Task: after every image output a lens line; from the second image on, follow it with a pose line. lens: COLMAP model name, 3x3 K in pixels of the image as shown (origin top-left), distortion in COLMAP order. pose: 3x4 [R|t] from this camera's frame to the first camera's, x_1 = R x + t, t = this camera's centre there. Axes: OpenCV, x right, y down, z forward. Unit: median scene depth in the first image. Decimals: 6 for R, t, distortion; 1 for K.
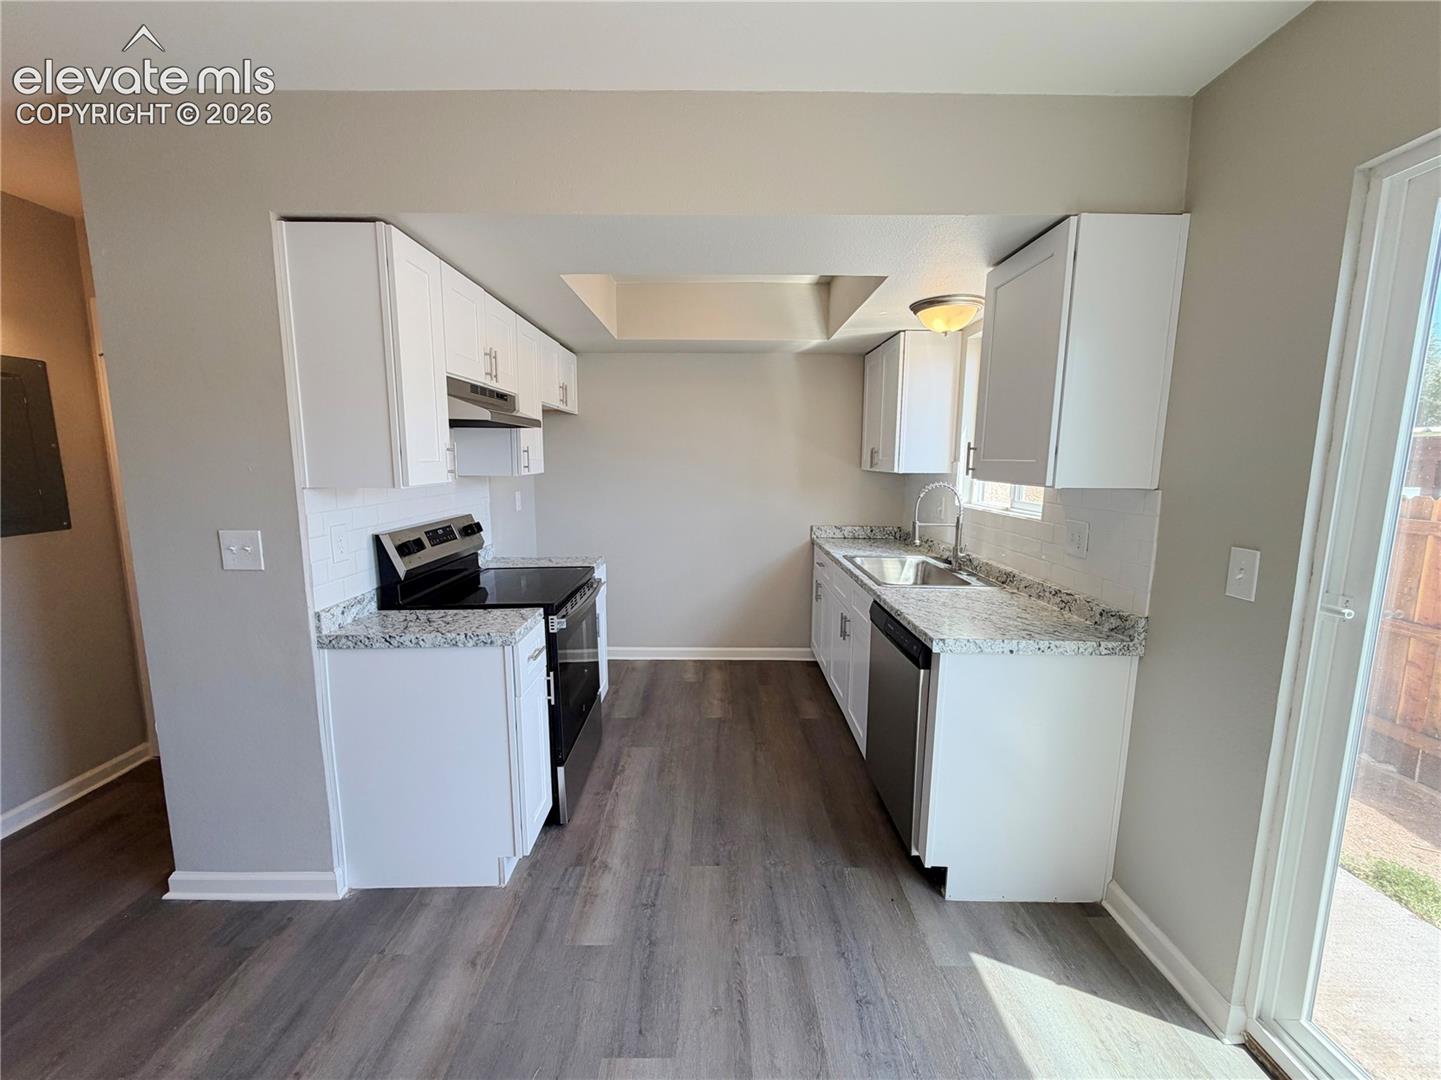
lens RADIAL K [[557.9, 0, 724.2], [0, 557.9, 531.8], [0, 0, 1]] dist [0.001694, 0.000143]
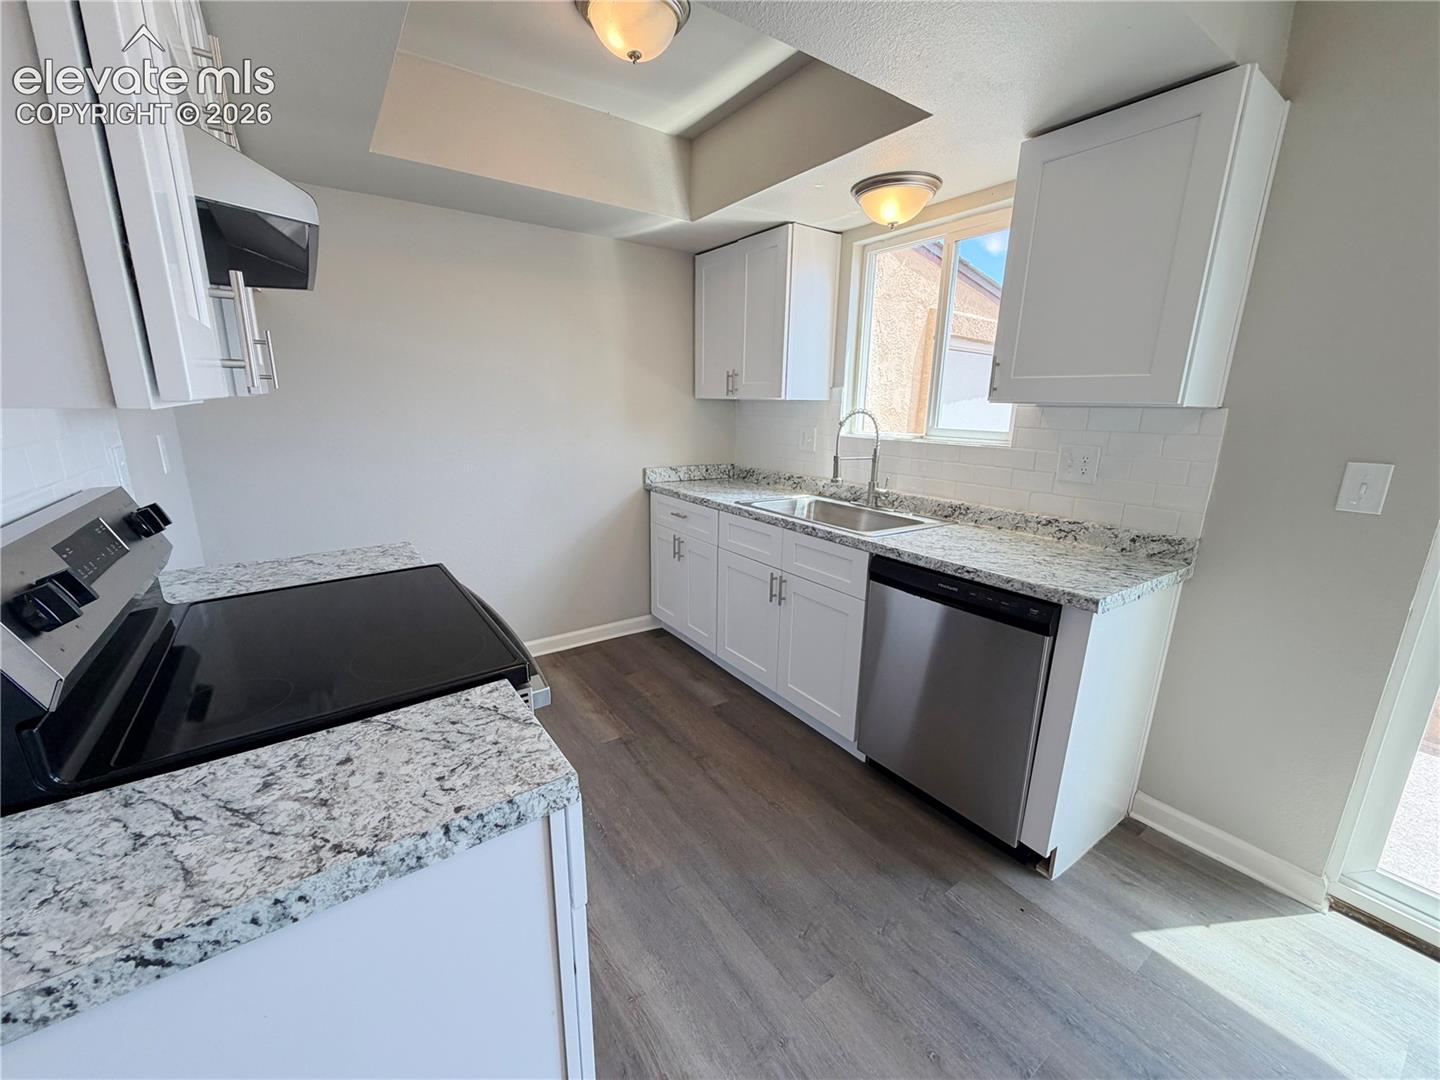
lens RADIAL K [[557.5, 0, 707.2], [0, 557.5, 532.4], [0, 0, 1]] dist [0.001694, 0.000143]
pose [[0.835637, -0.120867, 0.535819, -0.418123], [0.061626, 0.989961, 0.127200, -0.032237], [-0.545814, -0.073272, 0.834697, 0.530933]]
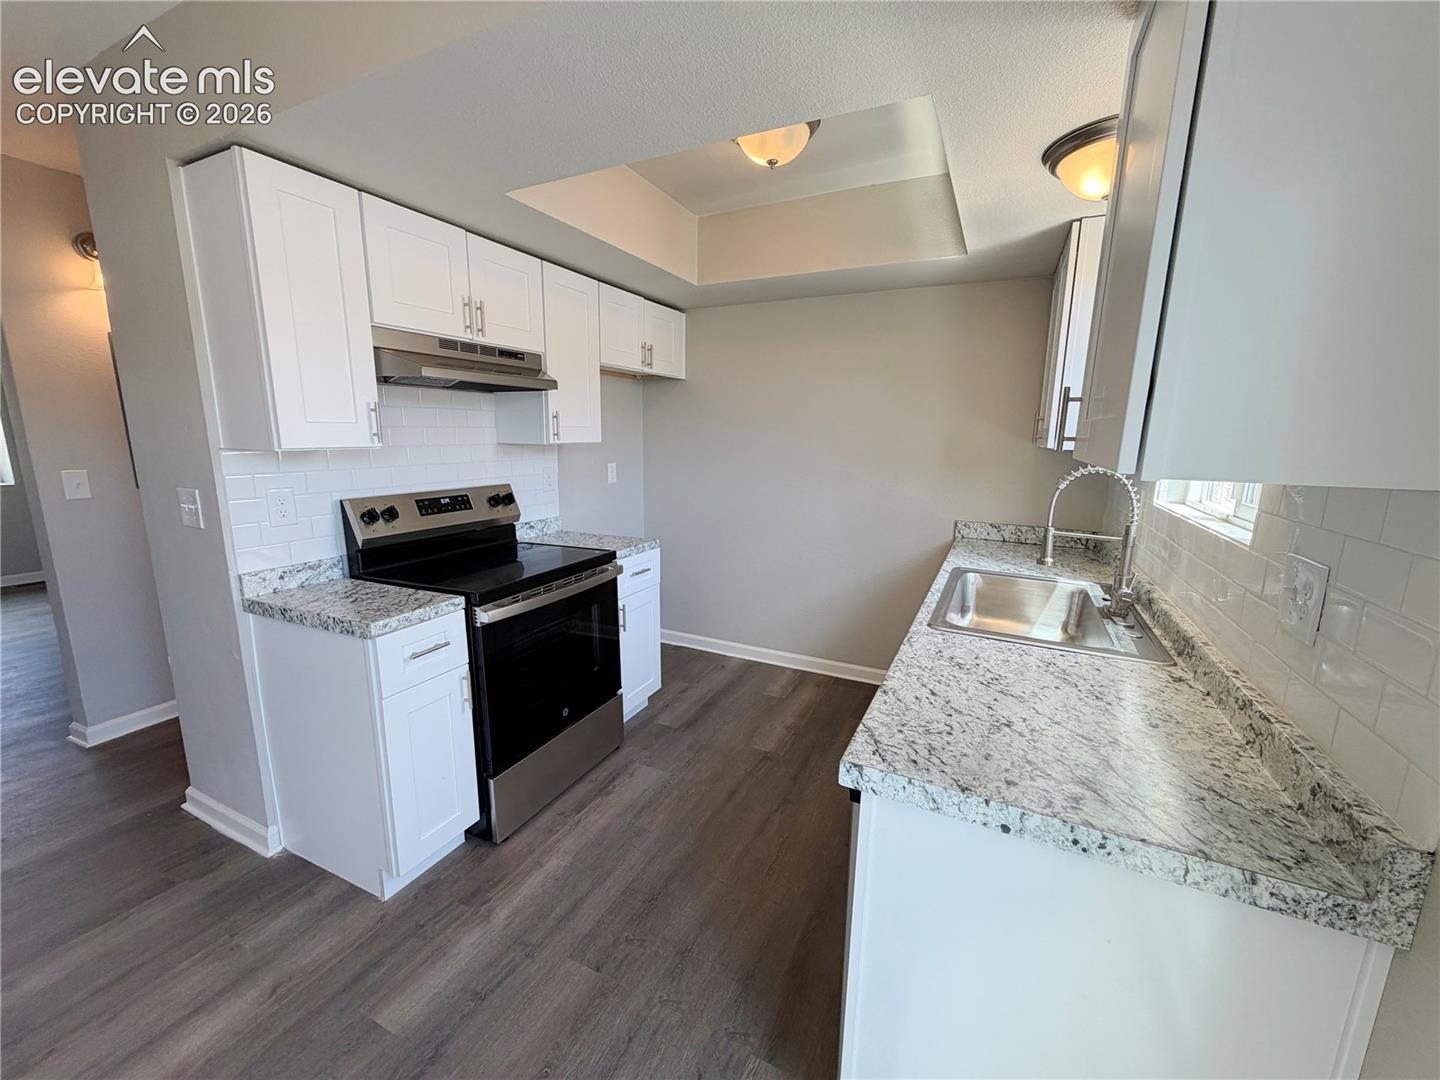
lens RADIAL K [[557.5, 0, 731.5], [0, 557.5, 534.4], [0, 0, 1]] dist [0.001694, 0.000143]
pose [[0.902856, 0.082443, -0.421964, 0.397935], [-0.063285, 0.996236, 0.059236, -0.035398], [0.425260, -0.026777, 0.904675, 0.401031]]
